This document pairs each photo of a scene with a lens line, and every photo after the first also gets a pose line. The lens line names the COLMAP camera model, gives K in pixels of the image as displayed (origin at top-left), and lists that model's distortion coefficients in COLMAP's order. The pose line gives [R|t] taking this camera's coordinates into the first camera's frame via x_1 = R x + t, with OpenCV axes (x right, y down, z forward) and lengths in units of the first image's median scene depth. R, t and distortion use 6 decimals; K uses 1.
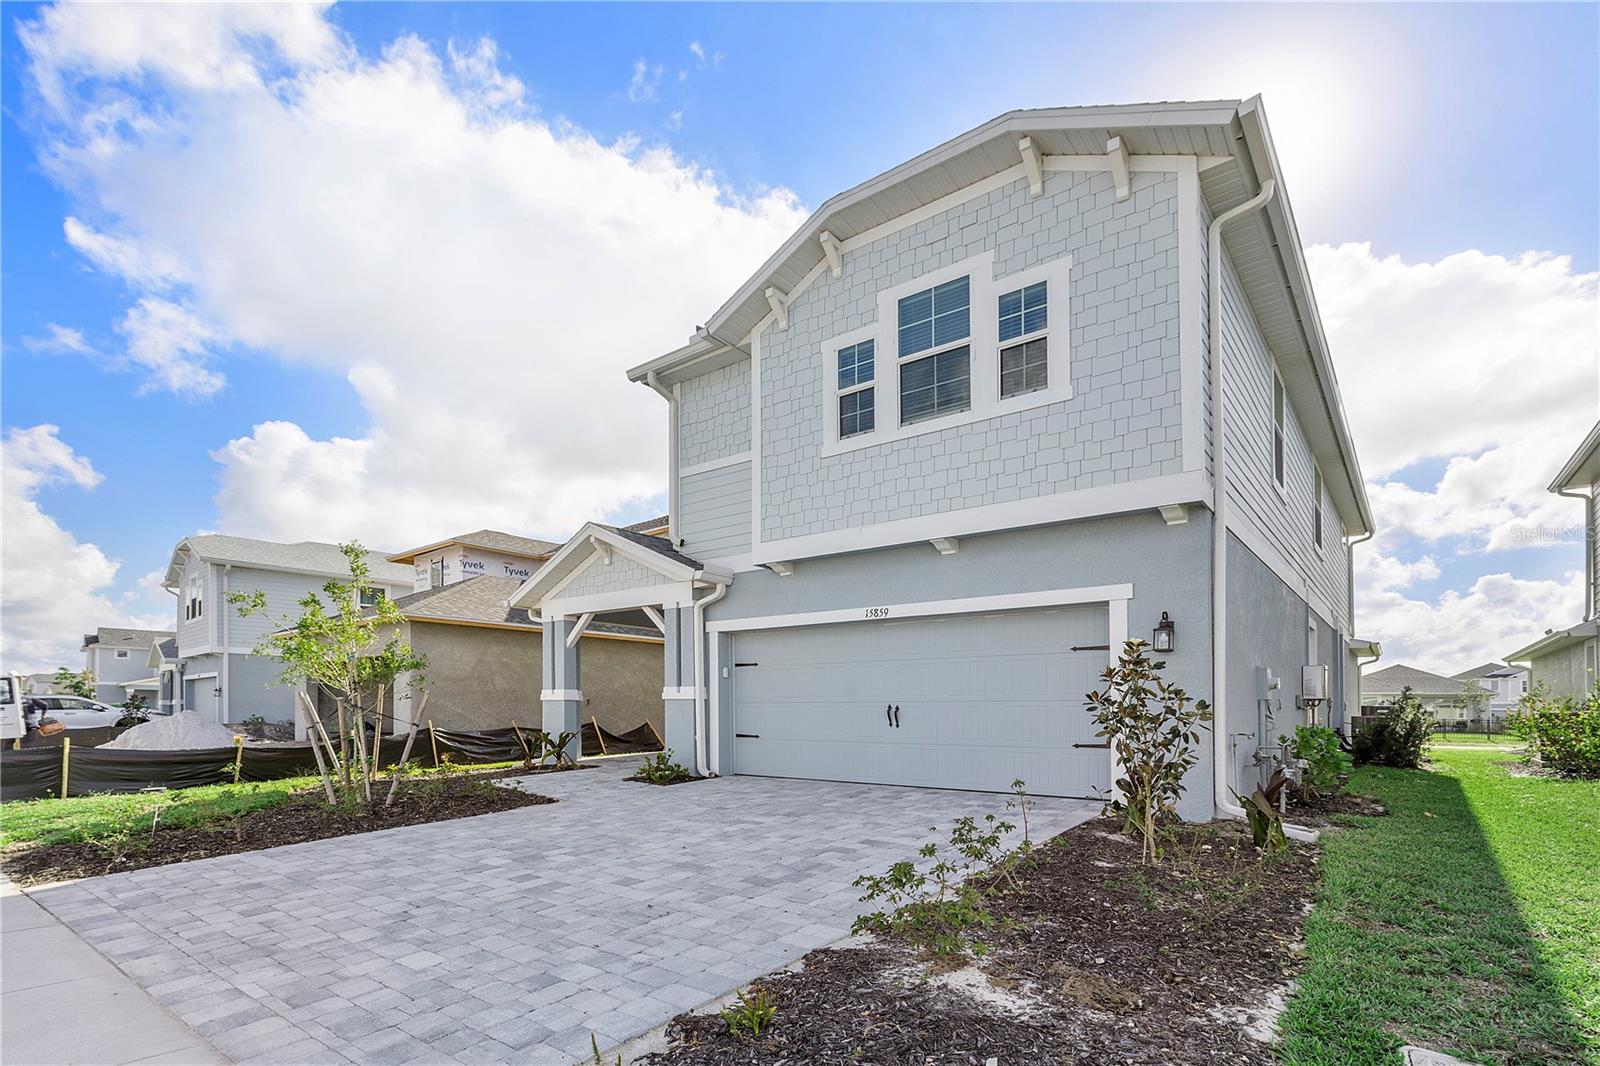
lens RADIAL K [[685.7, 0, 799.9], [0, 685.7, 706.6], [0, 0, 1]] dist [0.001117, 0.000040]
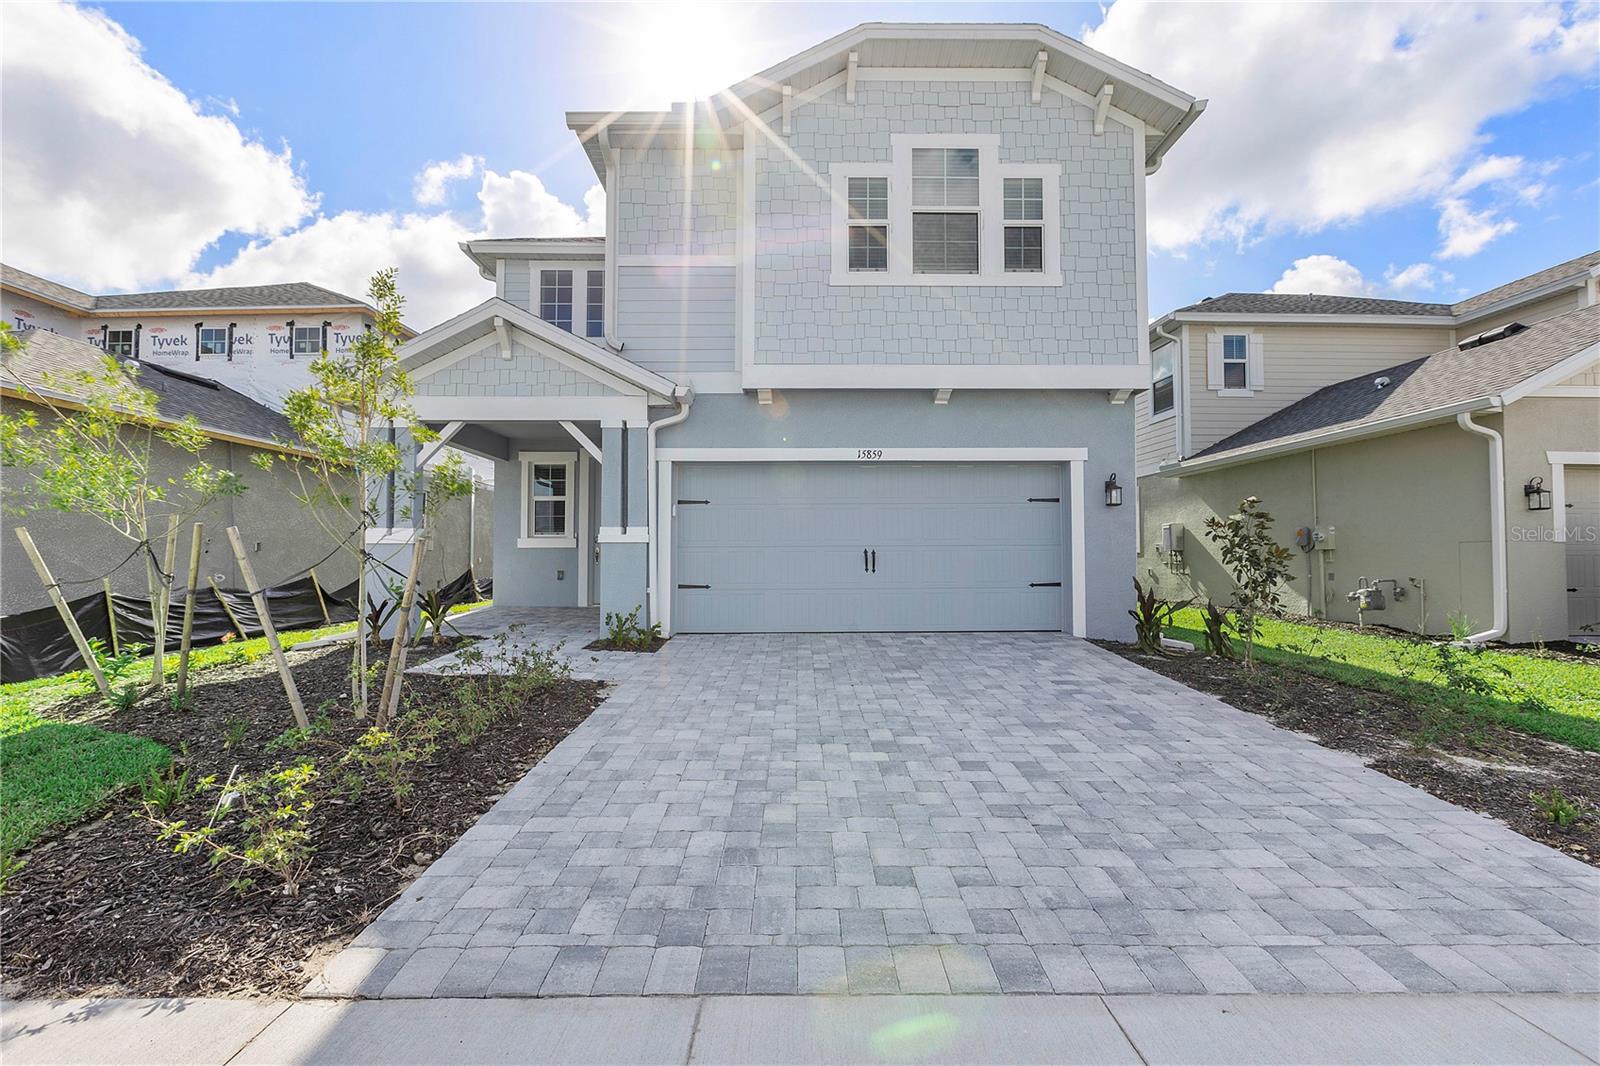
lens RADIAL K [[726.5, 0, 800.0], [0, 726.5, 533.0], [0, 0, 1]] dist [0.003073, 0.000263]
pose [[0.808269, 0.011348, 0.588704, -0.602109], [0.003442, 0.999706, -0.023995, -0.001320], [-0.588804, 0.021421, 0.807992, 0.239950]]
